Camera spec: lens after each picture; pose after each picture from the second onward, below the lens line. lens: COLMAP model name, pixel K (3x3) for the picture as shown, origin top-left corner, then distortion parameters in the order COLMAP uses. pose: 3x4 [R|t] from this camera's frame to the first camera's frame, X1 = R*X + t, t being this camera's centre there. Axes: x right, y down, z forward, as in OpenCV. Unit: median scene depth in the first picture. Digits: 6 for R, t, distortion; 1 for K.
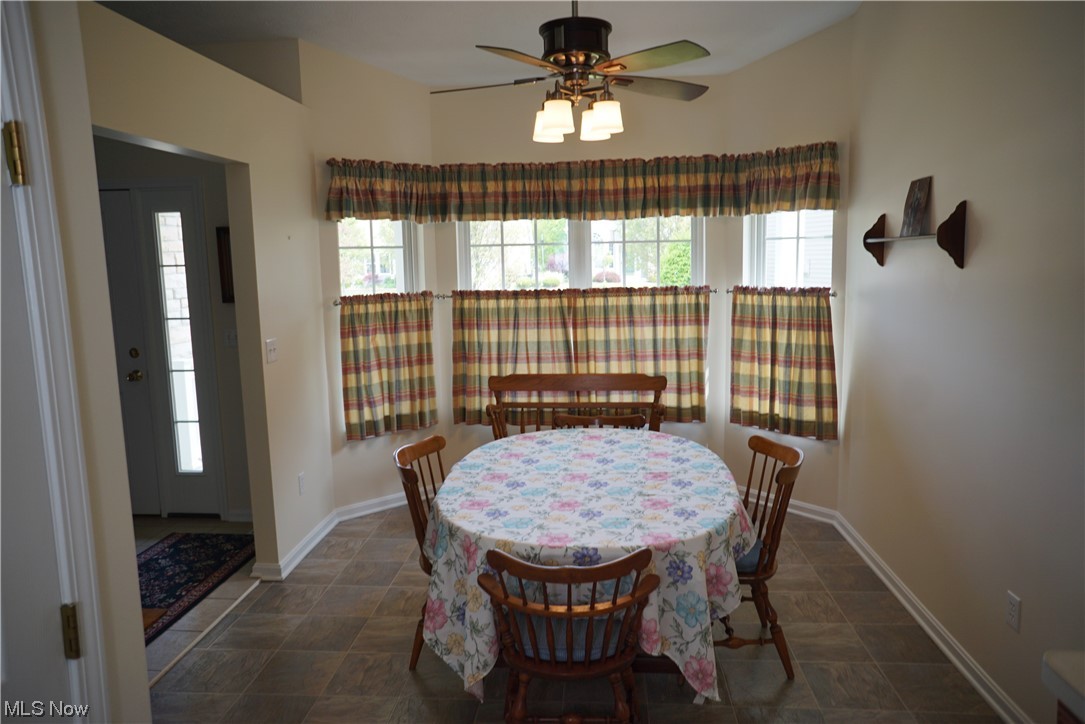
lens RADIAL K [[727.7, 0, 544.3], [0, 727.7, 356.0], [0, 0, 1]] dist [-0.065871, 0.066436]
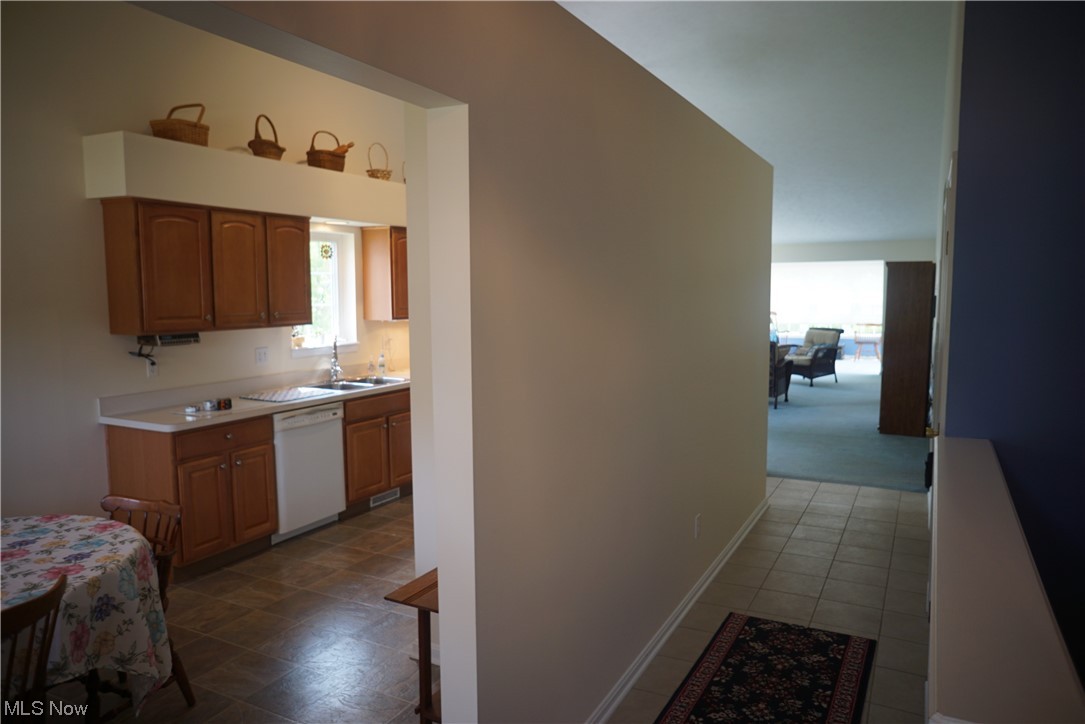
lens RADIAL K [[727.7, 0, 544.3], [0, 727.7, 356.0], [0, 0, 1]] dist [-0.065871, 0.066436]
pose [[-0.919127, -0.010698, 0.393816, -1.042148], [0.077543, 0.975163, 0.207469, -0.204570], [-0.386254, 0.221228, -0.895470, 1.586631]]
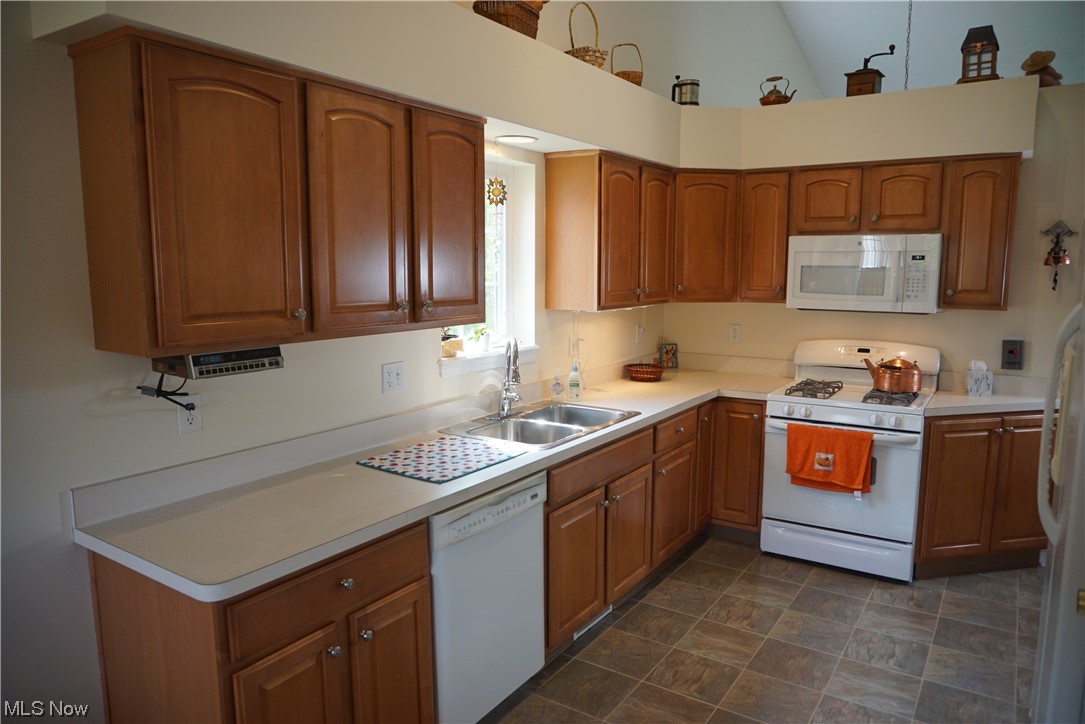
lens RADIAL K [[727.7, 0, 544.3], [0, 727.7, 356.0], [0, 0, 1]] dist [-0.065871, 0.066436]
pose [[-0.874644, -0.041808, 0.482959, -0.215209], [0.083248, 0.968520, 0.234603, -0.115816], [-0.477563, 0.245399, -0.843630, 0.863229]]
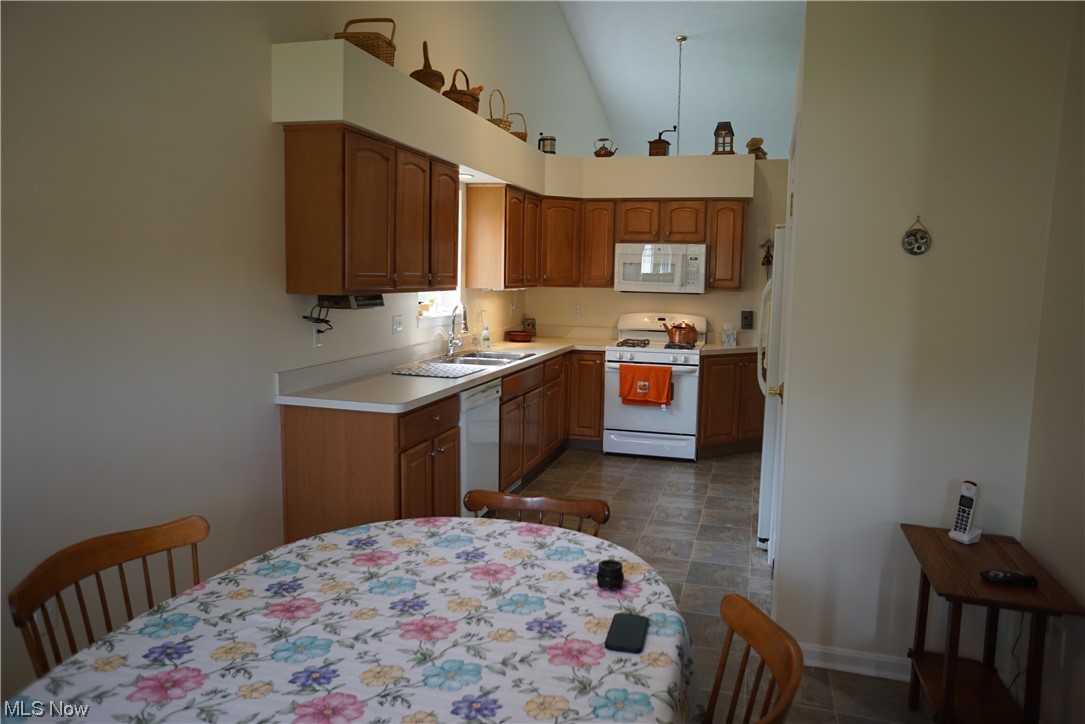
lens RADIAL K [[734.1, 0, 545.2], [0, 734.1, 341.6], [0, 0, 1]] dist [-0.067906, 0.071110]
pose [[-0.979789, -0.015546, 0.199427, -0.170290], [0.029139, 0.975249, 0.219180, -0.181106], [-0.197898, 0.220562, -0.955086, 1.698300]]
